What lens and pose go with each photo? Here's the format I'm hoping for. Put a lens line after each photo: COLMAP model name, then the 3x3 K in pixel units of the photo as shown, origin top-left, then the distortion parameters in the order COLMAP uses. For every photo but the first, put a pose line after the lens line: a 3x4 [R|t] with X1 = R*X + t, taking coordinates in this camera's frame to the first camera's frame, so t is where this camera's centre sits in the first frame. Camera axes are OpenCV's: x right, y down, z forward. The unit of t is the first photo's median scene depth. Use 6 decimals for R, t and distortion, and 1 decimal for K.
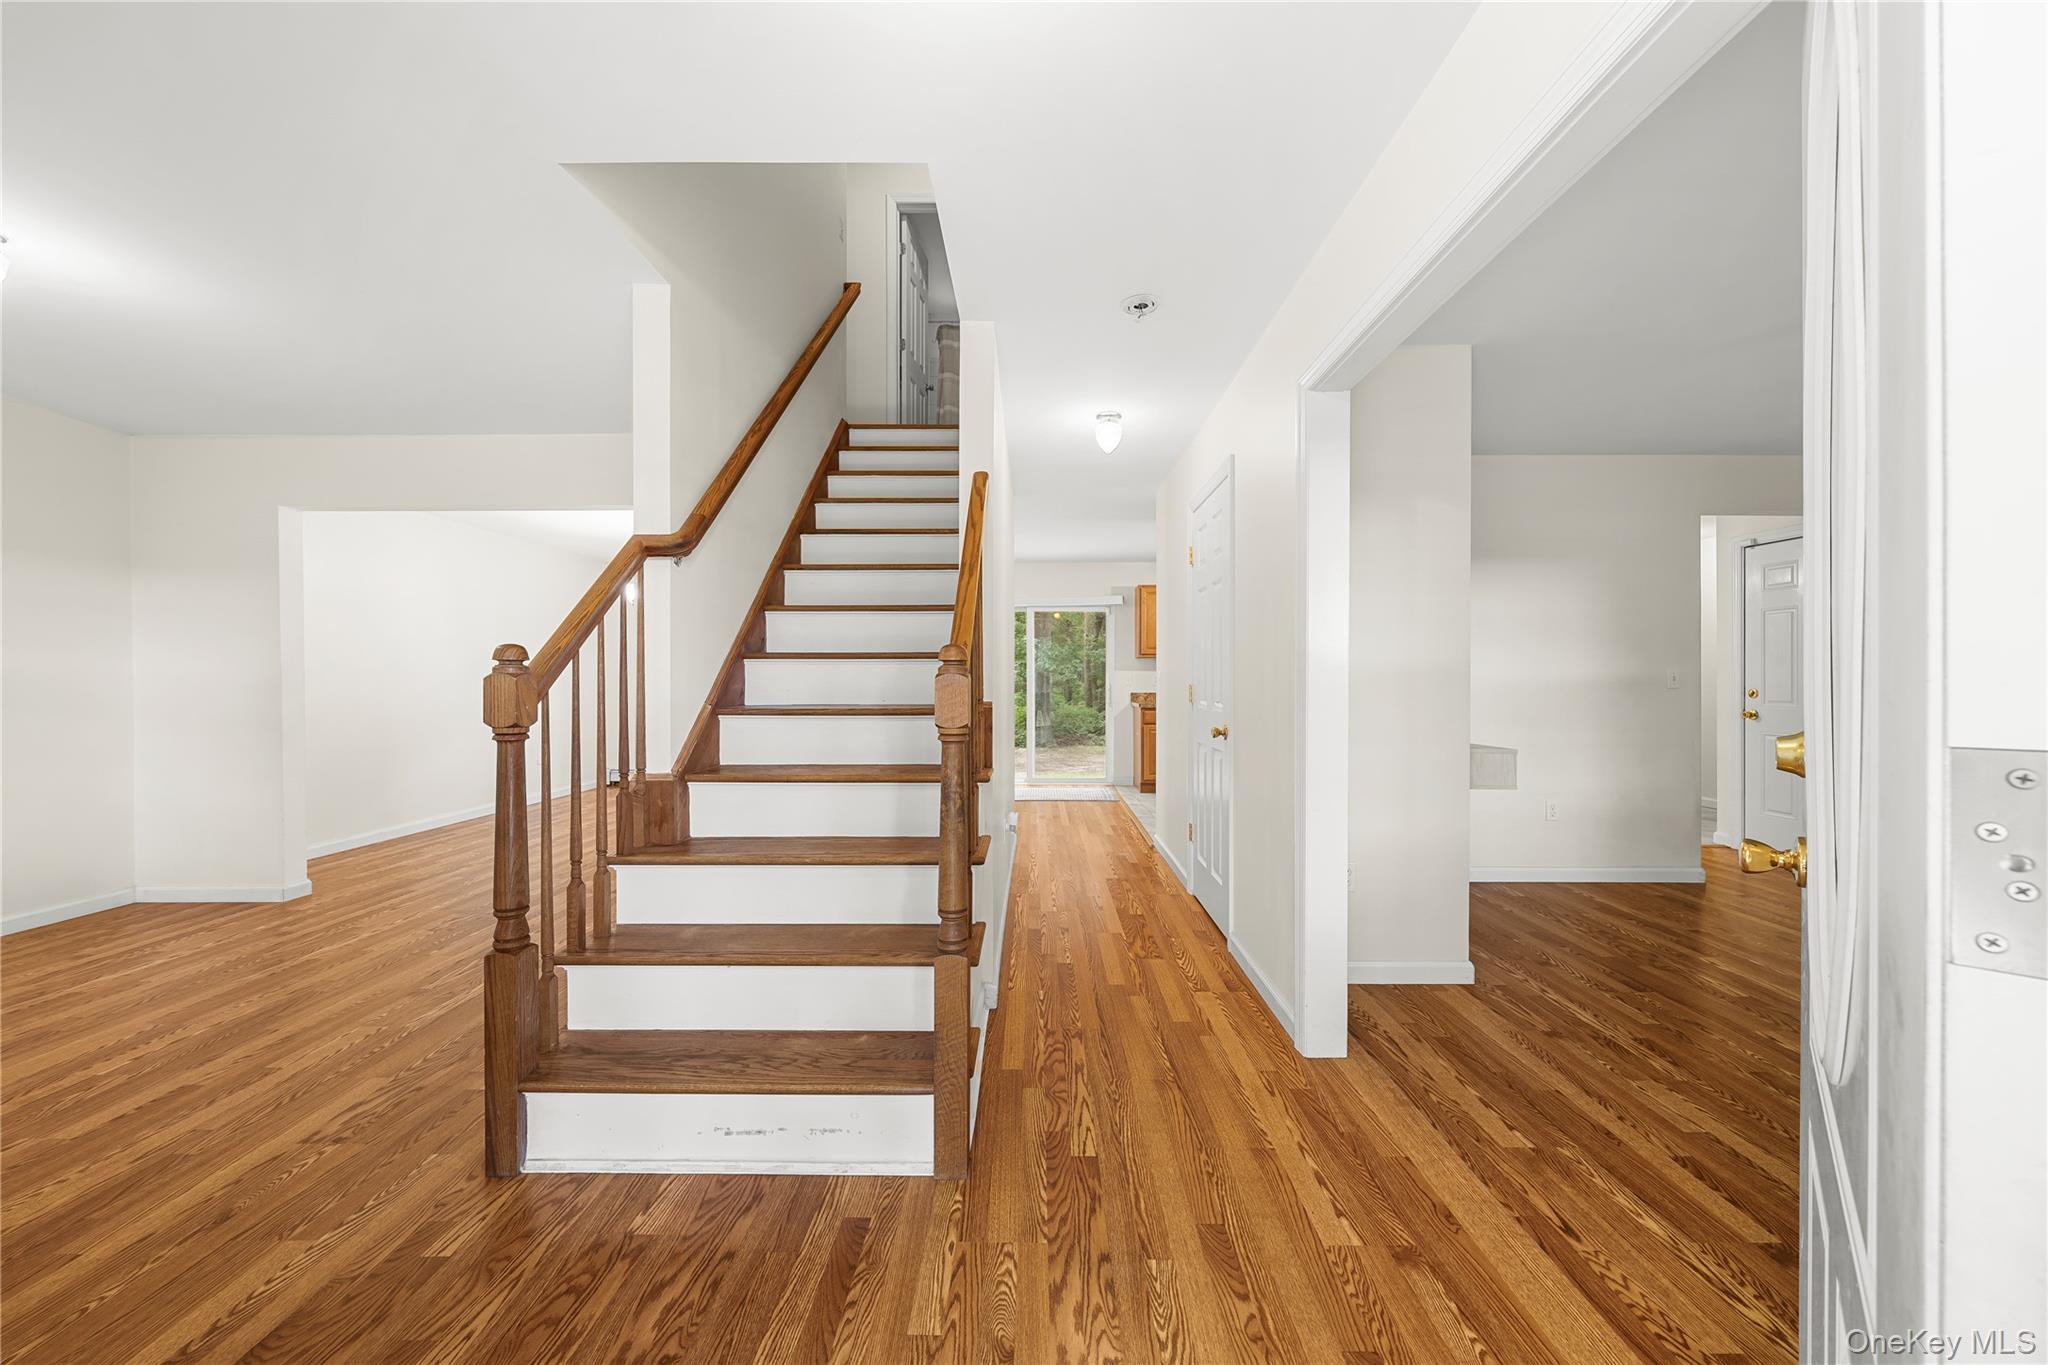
lens RADIAL K [[713.5, 0, 1024.0], [0, 713.5, 682.5], [0, 0, 1]] dist [0.001488, -0.000316]
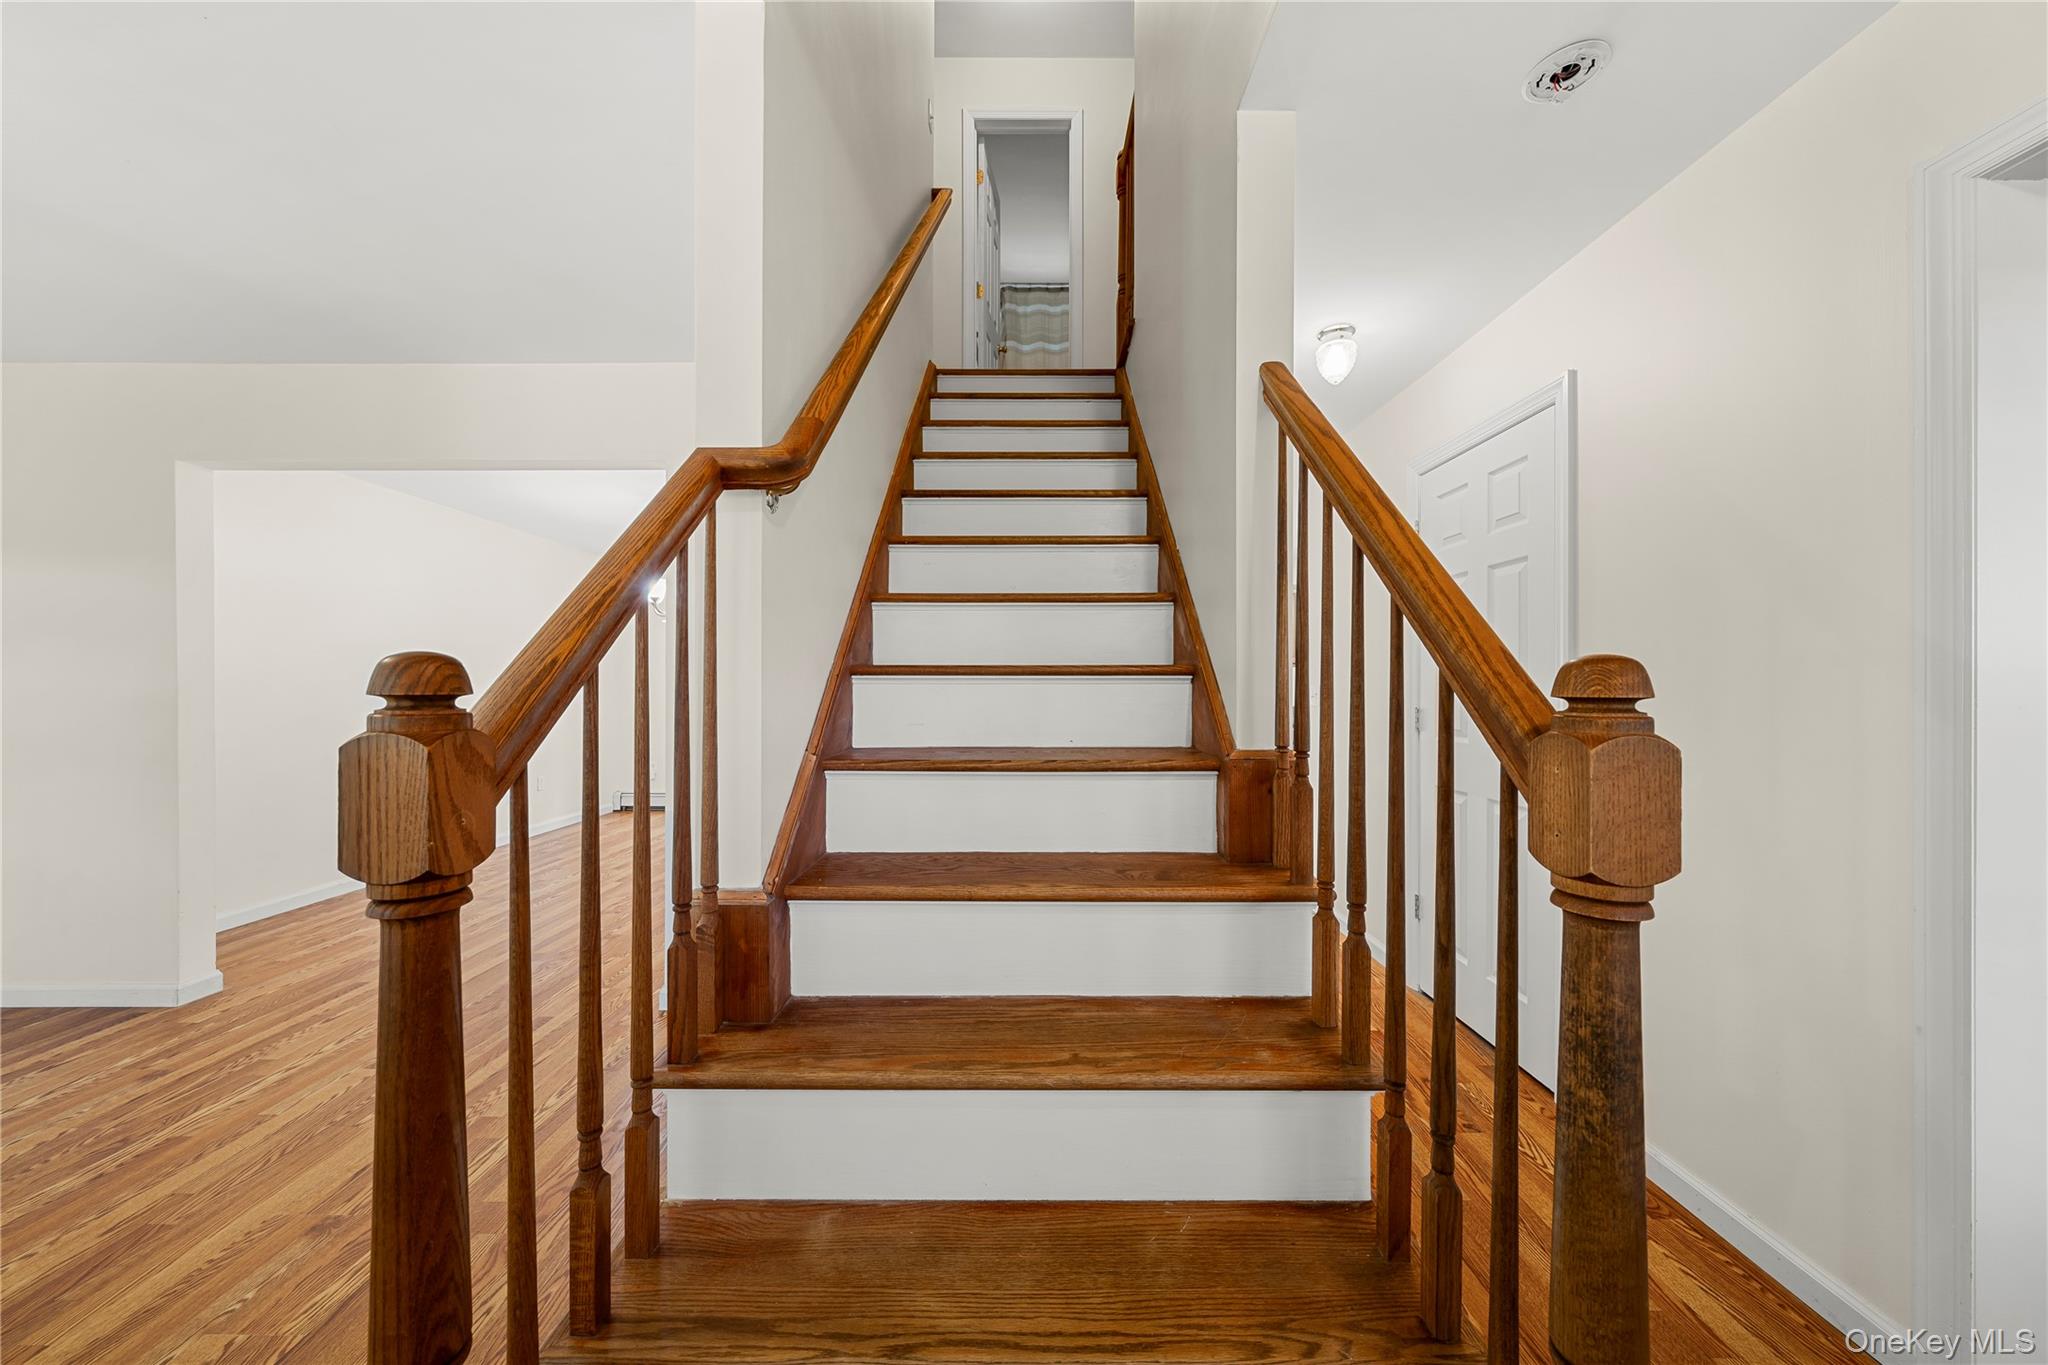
lens RADIAL K [[696.7, 0, 1031.1], [0, 696.7, 687.3], [0, 0, 1]] dist [-0.001582, 0.000077]
pose [[0.999903, 0.000761, 0.013889, -0.299475], [-0.000734, 0.999998, -0.001974, -0.026462], [-0.013891, 0.001964, 0.999902, 0.468092]]
